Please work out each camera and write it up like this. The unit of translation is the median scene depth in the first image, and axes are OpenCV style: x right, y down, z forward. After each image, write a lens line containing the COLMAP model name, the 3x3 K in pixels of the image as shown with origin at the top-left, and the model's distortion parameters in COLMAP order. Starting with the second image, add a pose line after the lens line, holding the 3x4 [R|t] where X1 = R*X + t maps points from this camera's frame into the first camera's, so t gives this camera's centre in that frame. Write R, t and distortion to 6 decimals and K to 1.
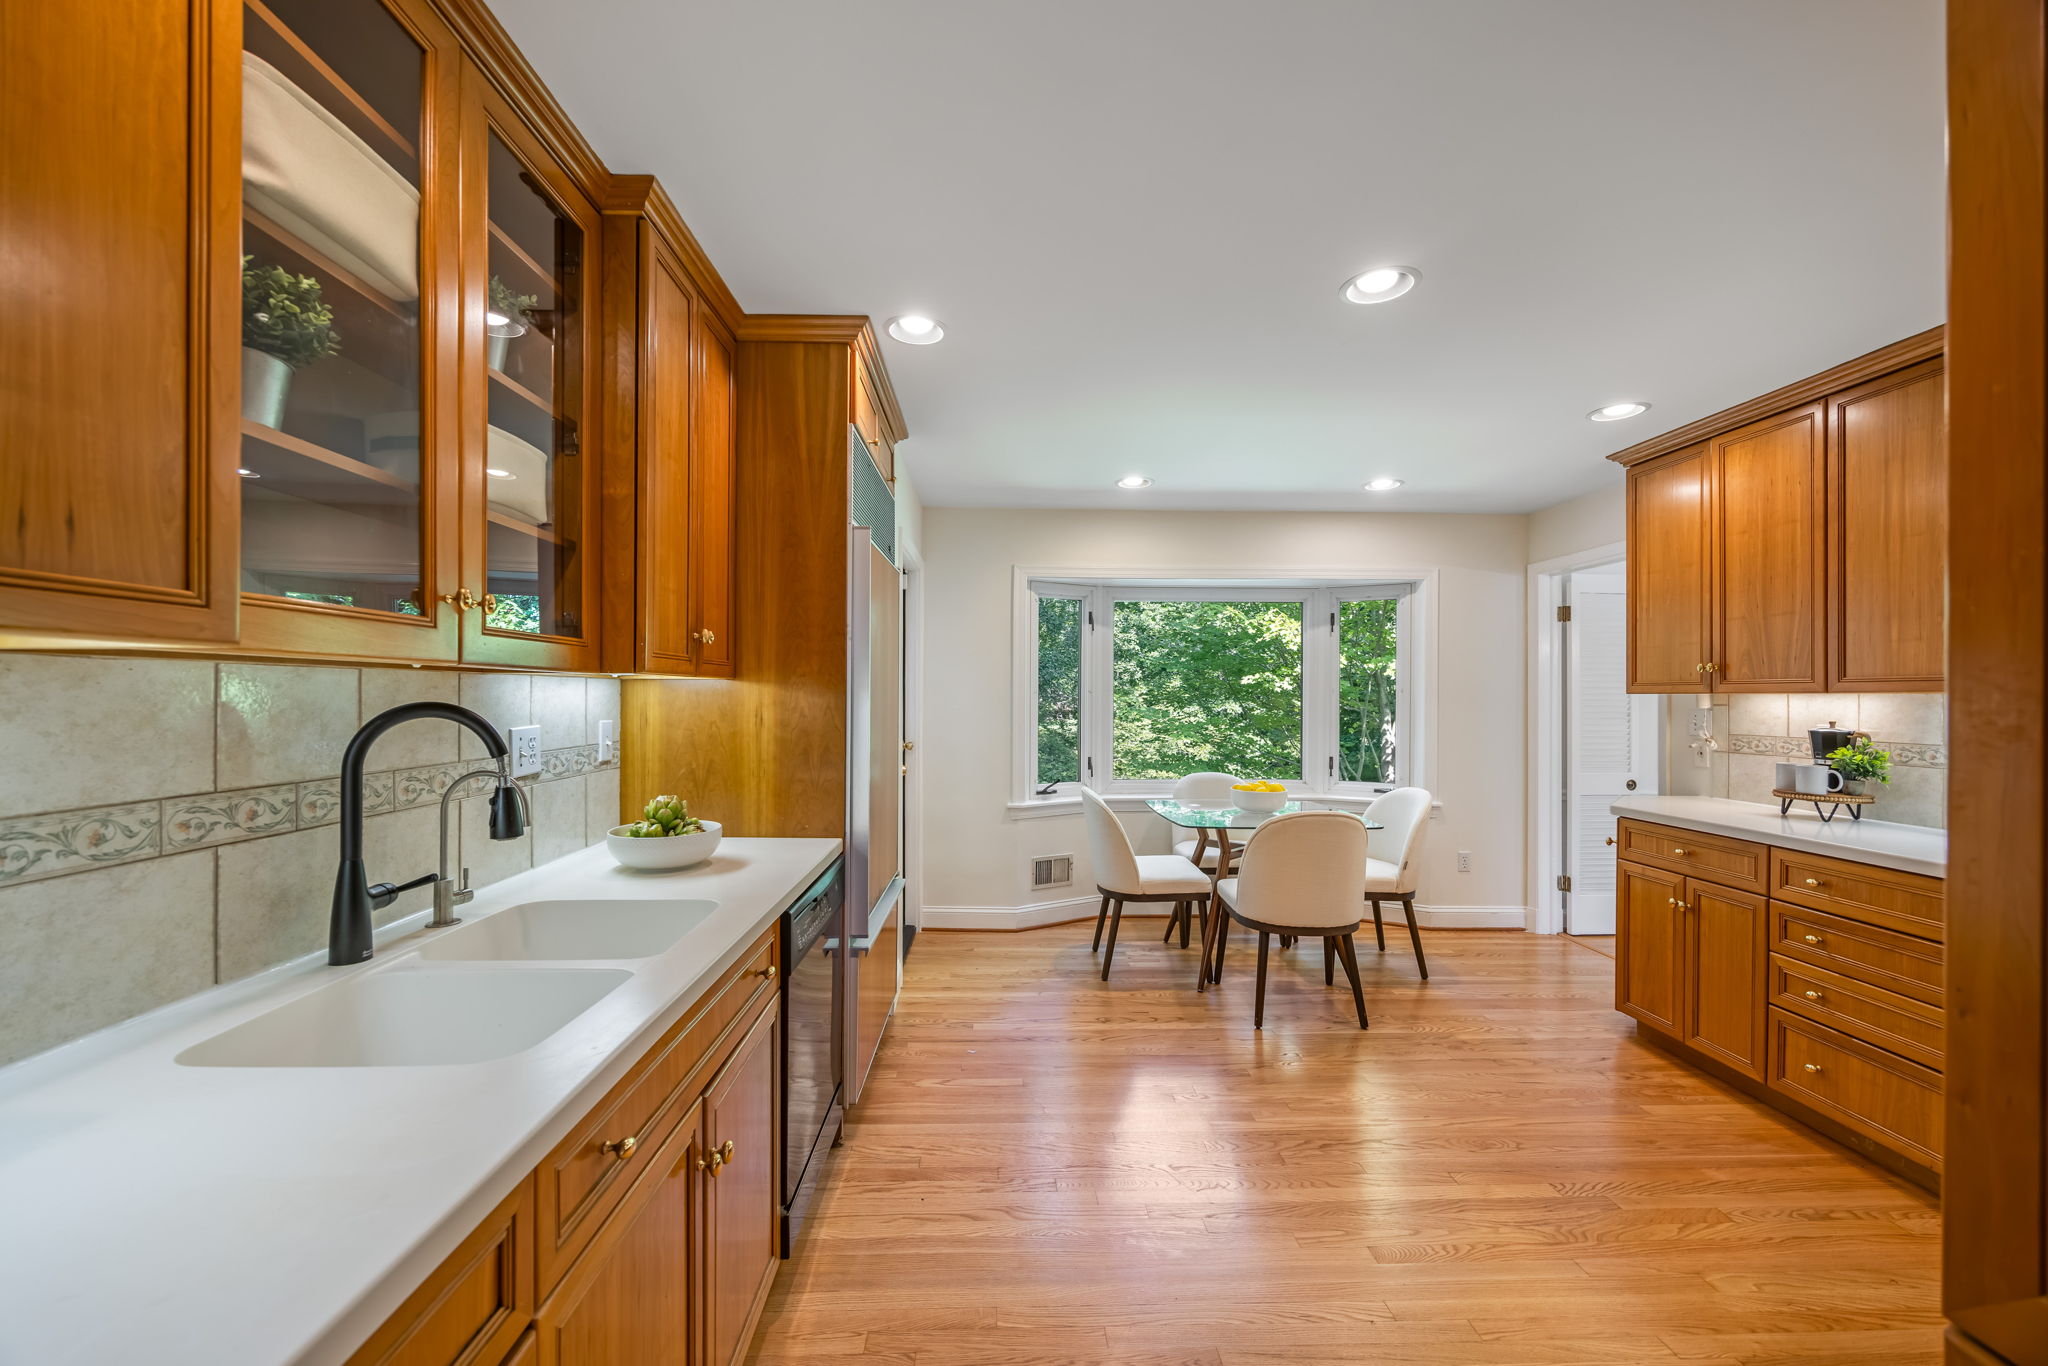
lens RADIAL K [[806.1, 0, 1026.7], [0, 806.1, 723.4], [0, 0, 1]] dist [-0.002740, -0.000381]
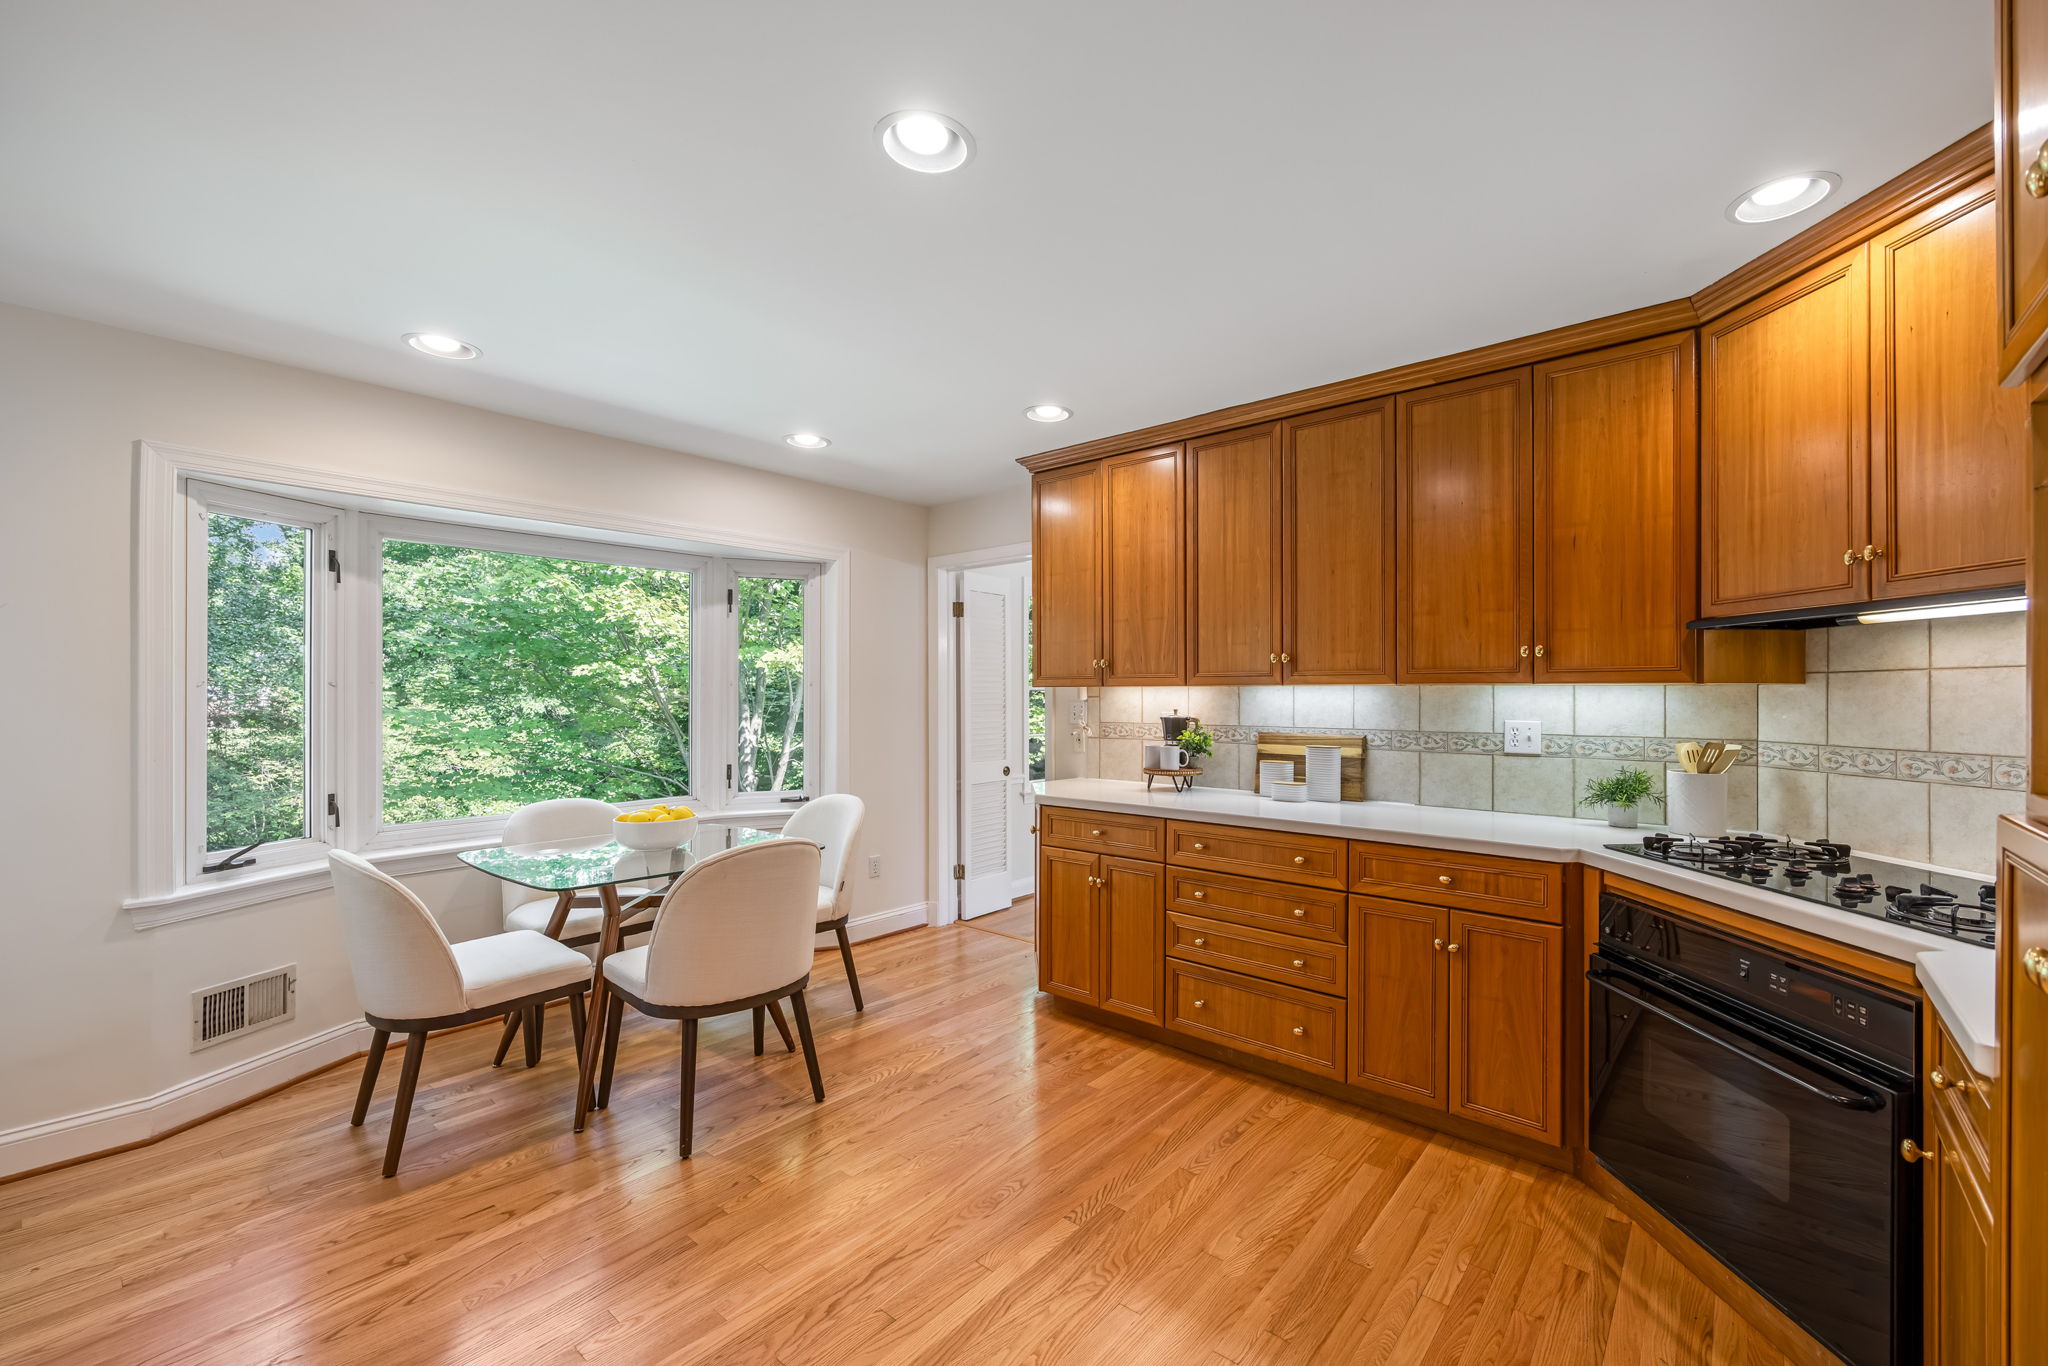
lens RADIAL K [[777.7, 0, 1028.3], [0, 777.7, 695.6], [0, 0, 1]] dist [-0.009356, 0.003951]
pose [[0.644655, -0.008018, 0.764432, -0.038158], [0.030089, 0.999436, -0.014891, -0.010079], [-0.763881, 0.032600, 0.644533, 0.329797]]
